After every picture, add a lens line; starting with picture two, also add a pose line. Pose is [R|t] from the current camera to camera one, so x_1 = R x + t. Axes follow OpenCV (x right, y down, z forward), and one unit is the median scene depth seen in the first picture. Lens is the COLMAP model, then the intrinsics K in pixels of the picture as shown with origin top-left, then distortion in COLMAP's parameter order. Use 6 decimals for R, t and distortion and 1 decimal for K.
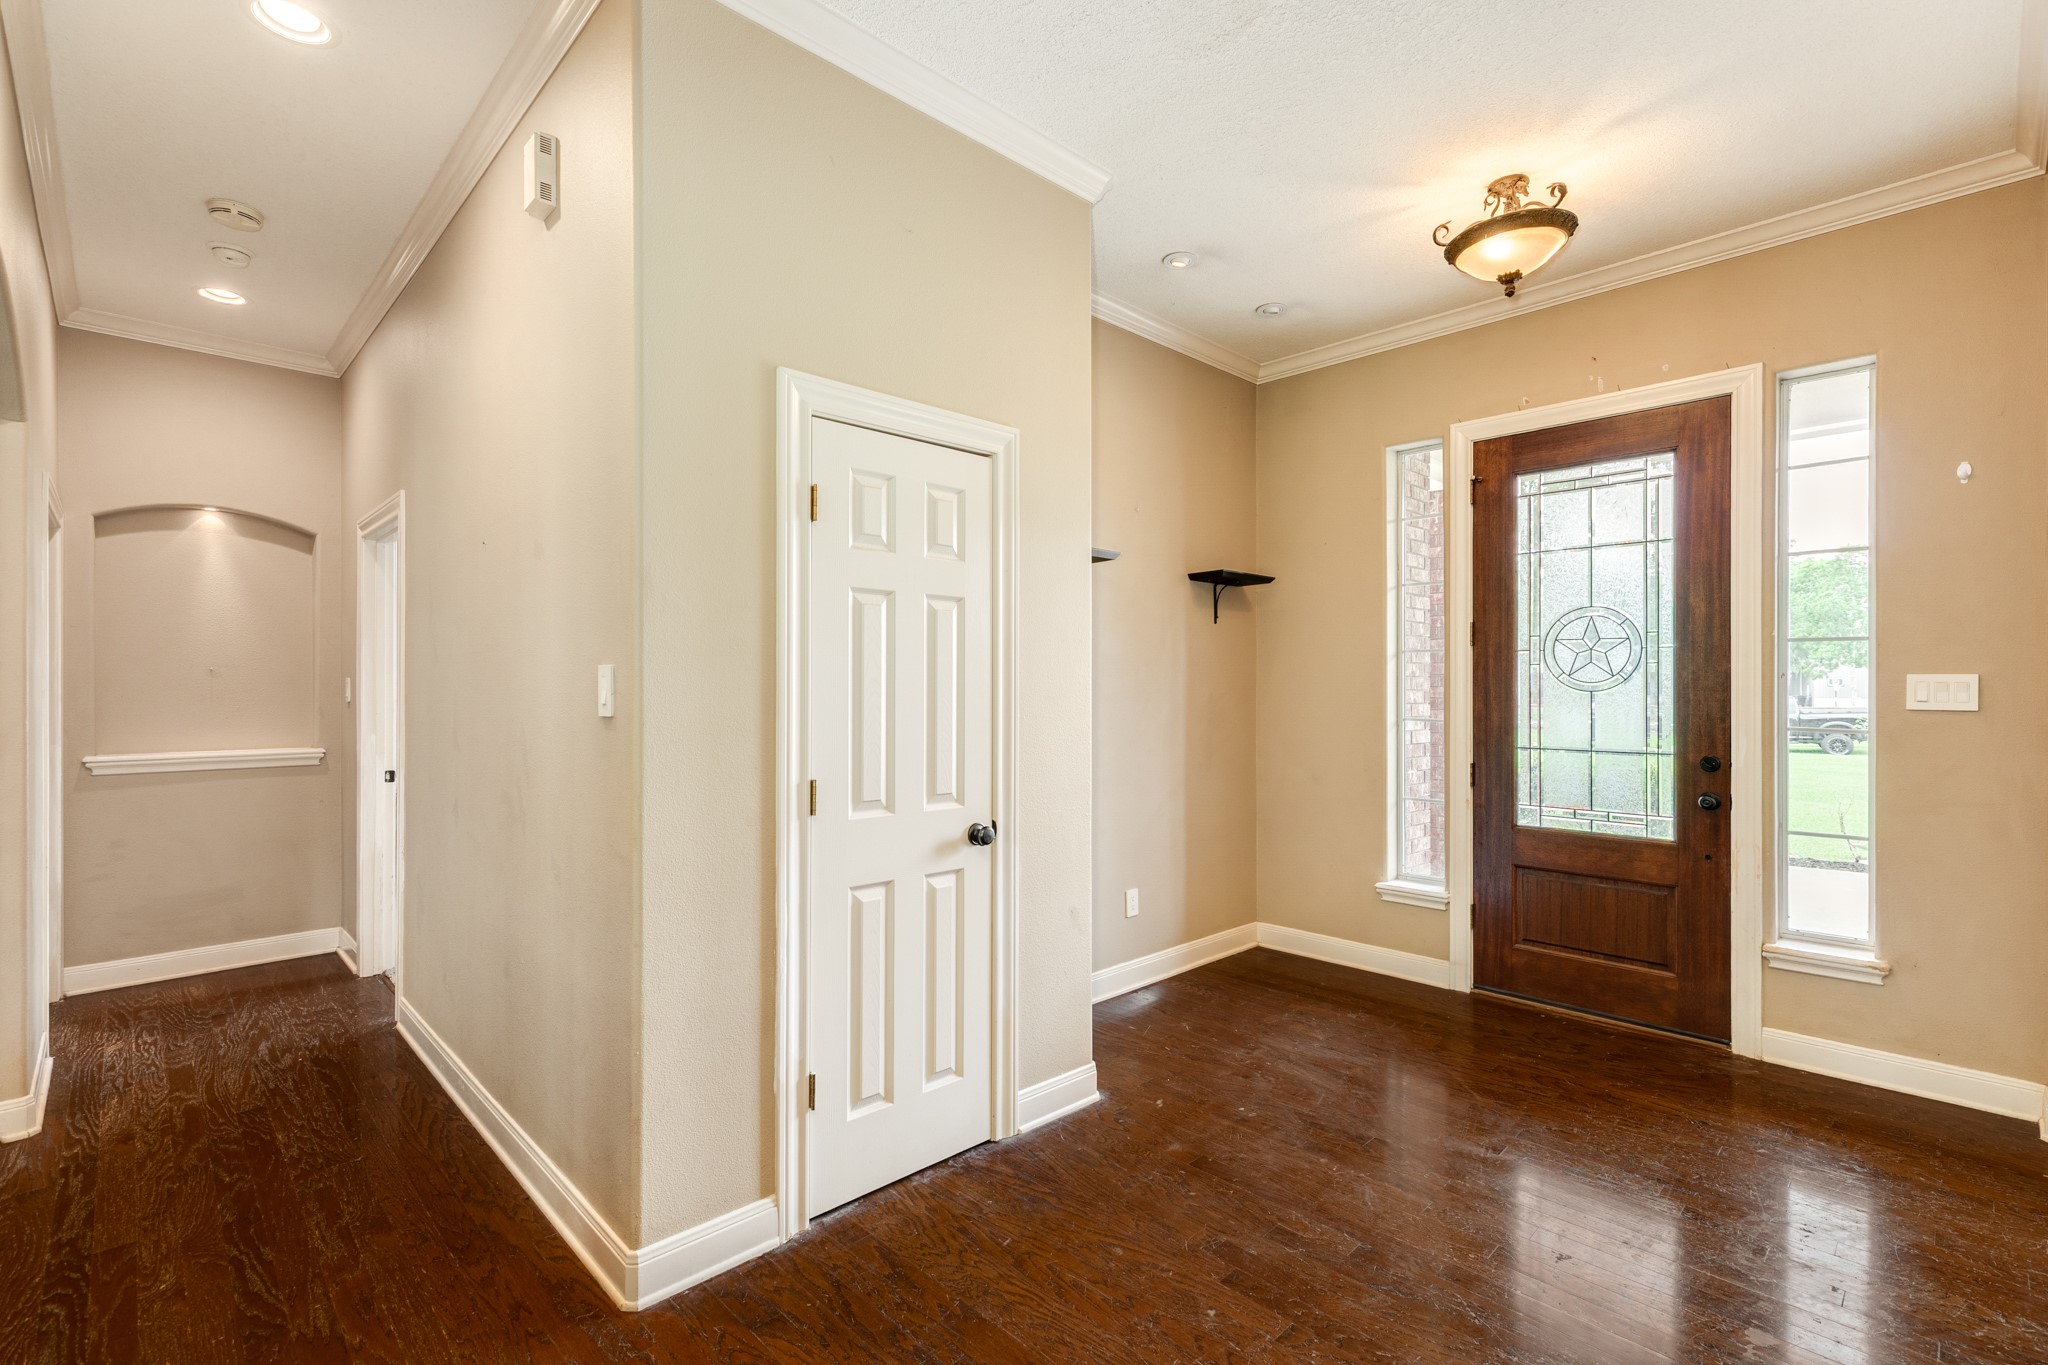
lens RADIAL K [[917.8, 0, 1022.1], [0, 917.8, 686.3], [0, 0, 1]] dist [0.005954, 0.000419]
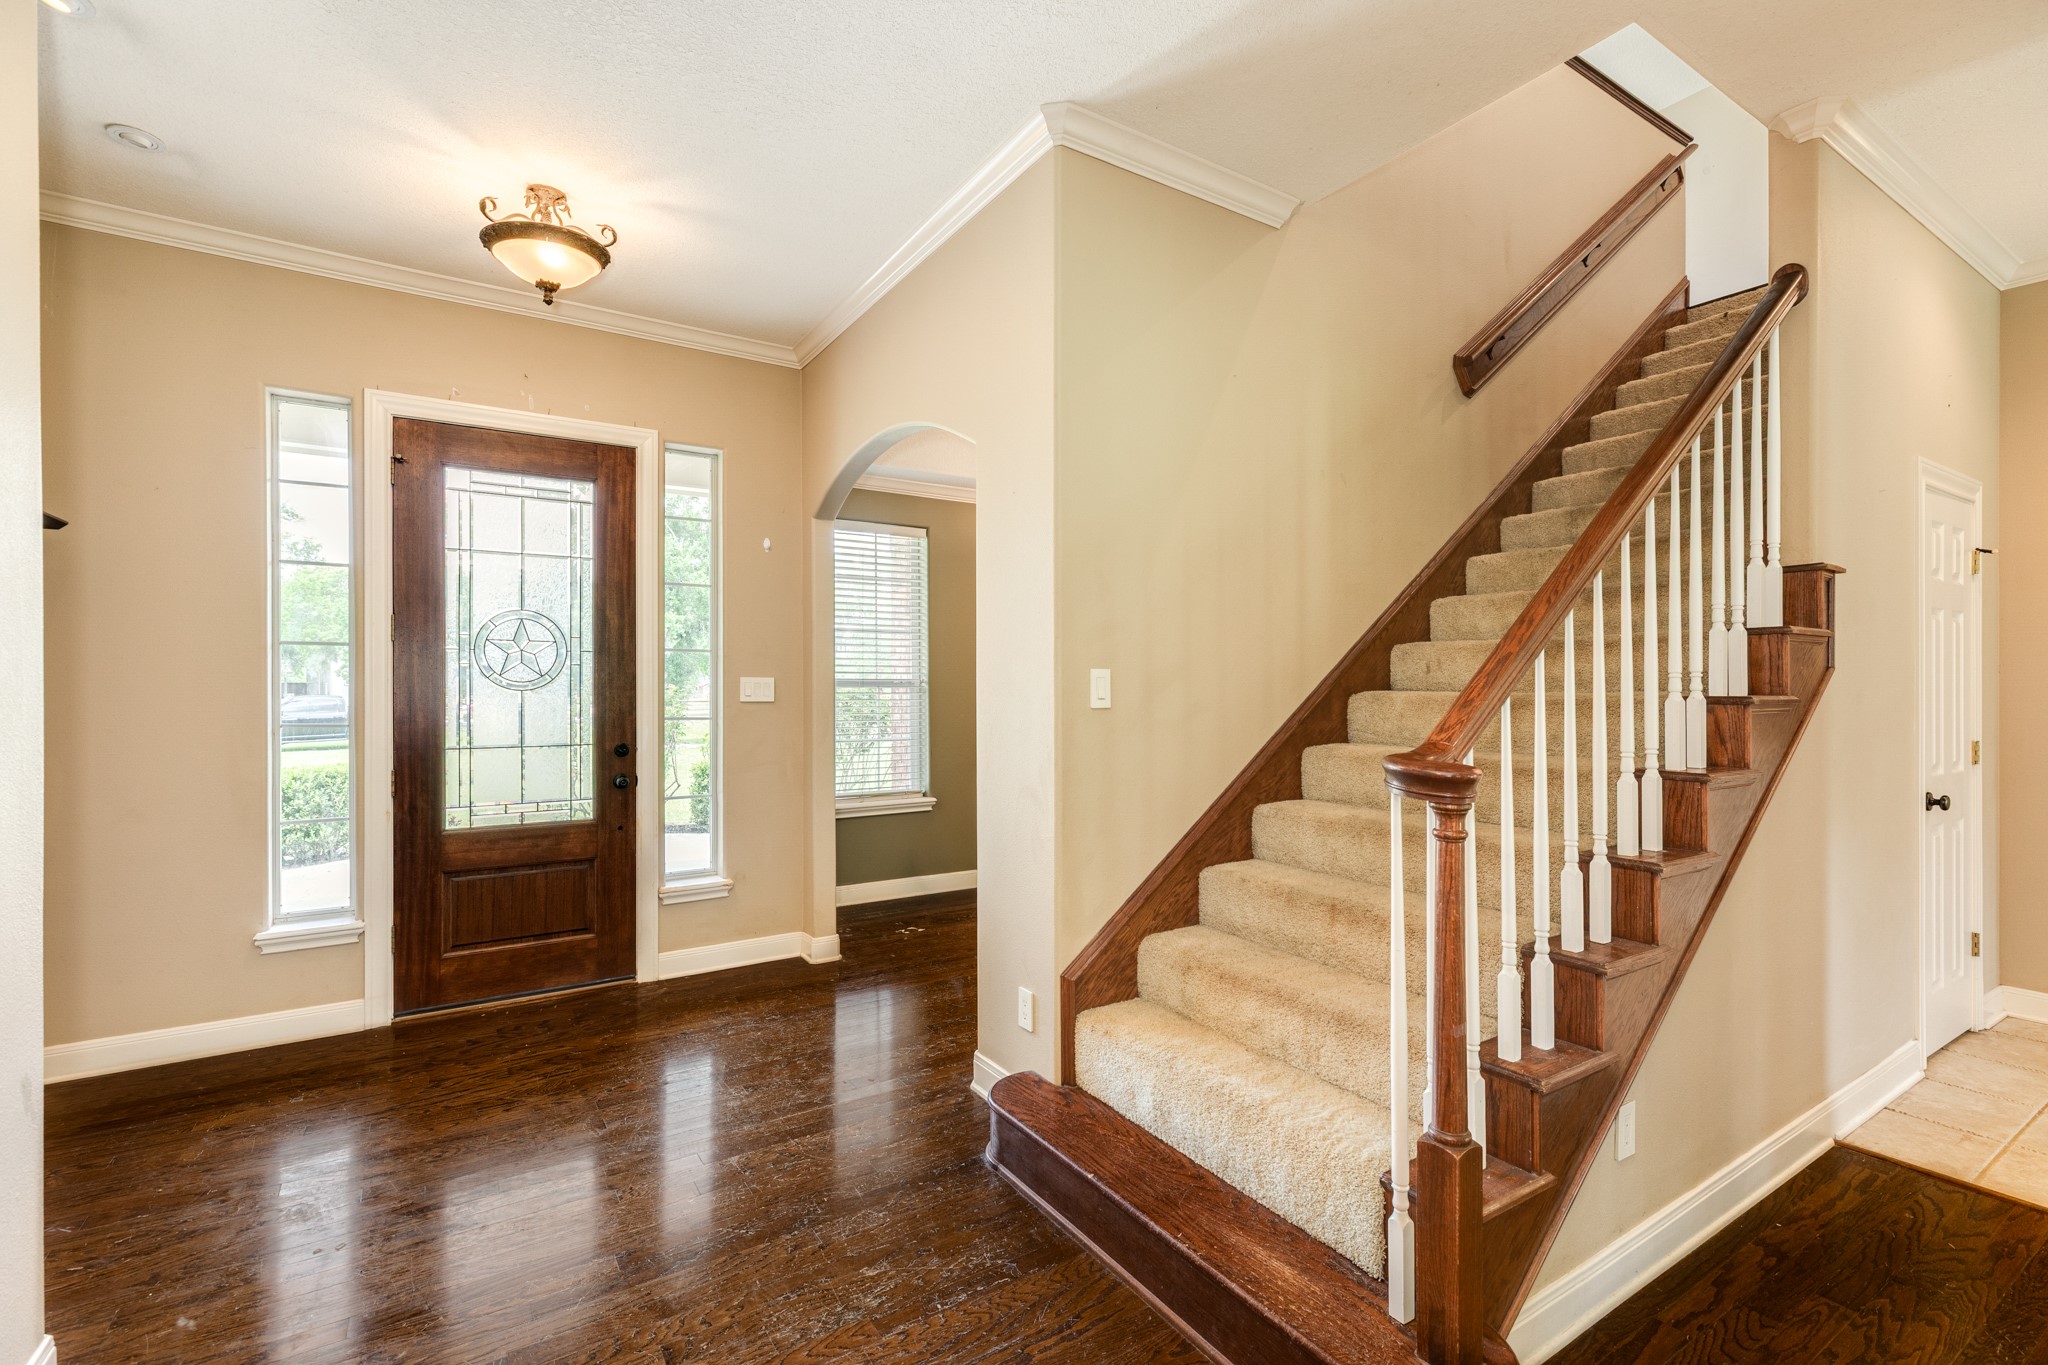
lens RADIAL K [[917.8, 0, 1025.7], [0, 917.8, 686.3], [0, 0, 1]] dist [0.005954, 0.000419]
pose [[0.193515, -0.000255, 0.981097, -0.316744], [-0.000036, 1.000000, 0.000267, 0.000760], [-0.981097, -0.000087, 0.193515, 0.240331]]
